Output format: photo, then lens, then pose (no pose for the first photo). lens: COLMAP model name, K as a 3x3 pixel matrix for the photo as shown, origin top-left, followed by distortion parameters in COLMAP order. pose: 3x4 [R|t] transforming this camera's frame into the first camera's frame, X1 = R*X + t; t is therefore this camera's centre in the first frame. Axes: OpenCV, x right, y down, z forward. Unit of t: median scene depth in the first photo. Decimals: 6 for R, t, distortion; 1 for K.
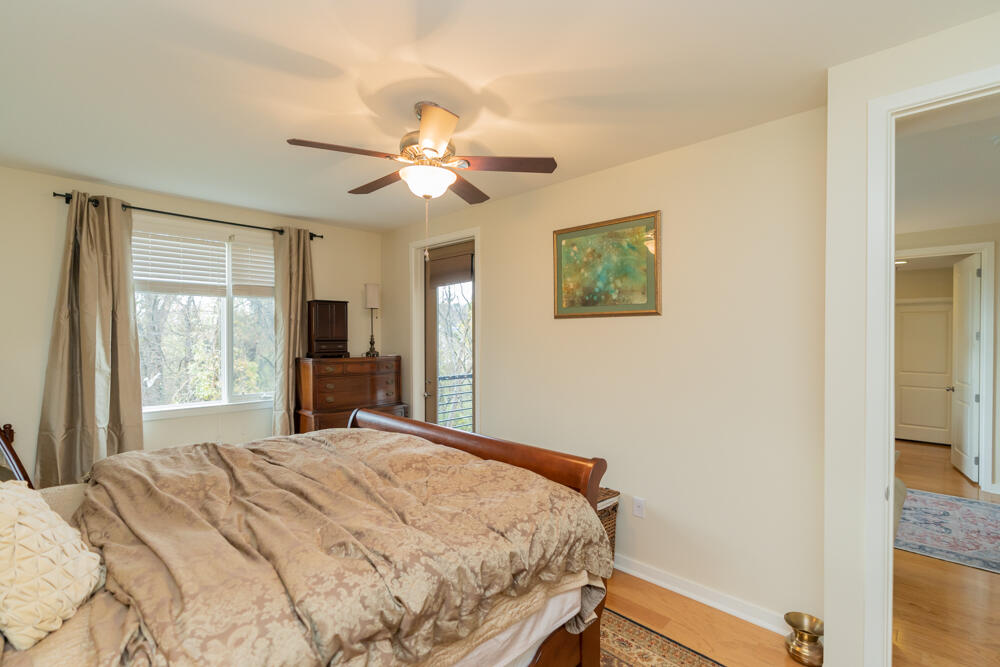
lens RADIAL K [[457.6, 0, 499.4], [0, 457.6, 340.4], [0, 0, 1]] dist [-0.003383, -0.000081]
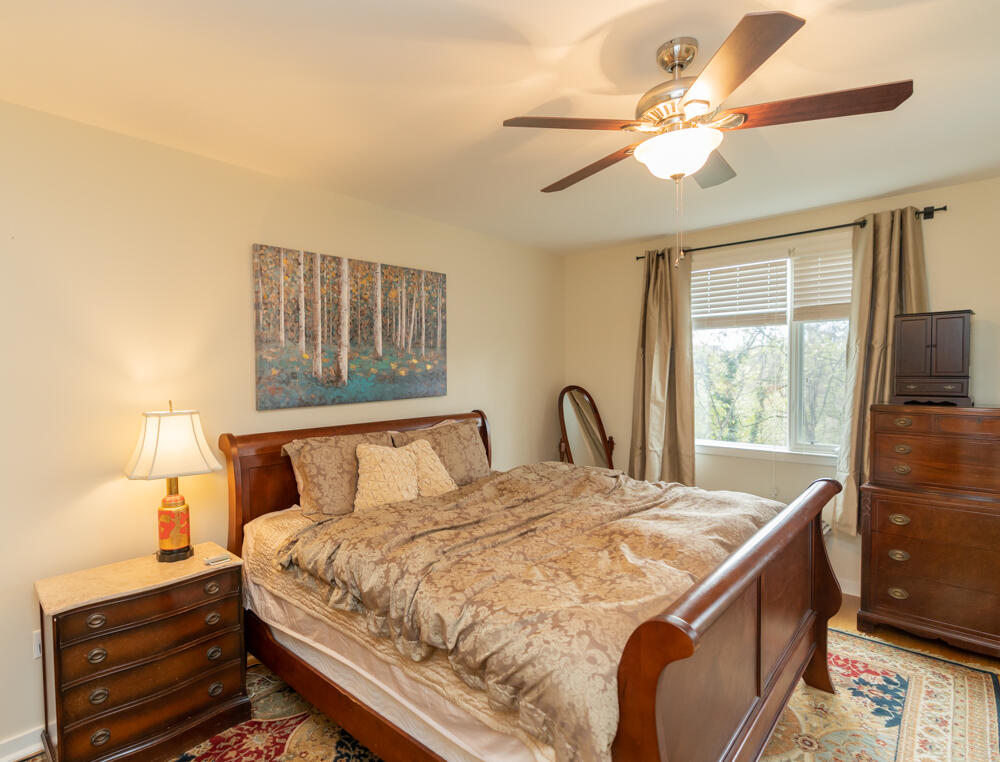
lens RADIAL K [[519.2, 0, 421.3], [0, 519.2, 386.3], [0, 0, 1]] dist [-0.002314, -0.000293]
pose [[-0.019745, 0.027172, -0.999436, 0.408907], [-0.000151, 0.999631, 0.027181, -0.007342], [0.999805, 0.000688, -0.019734, 0.385407]]
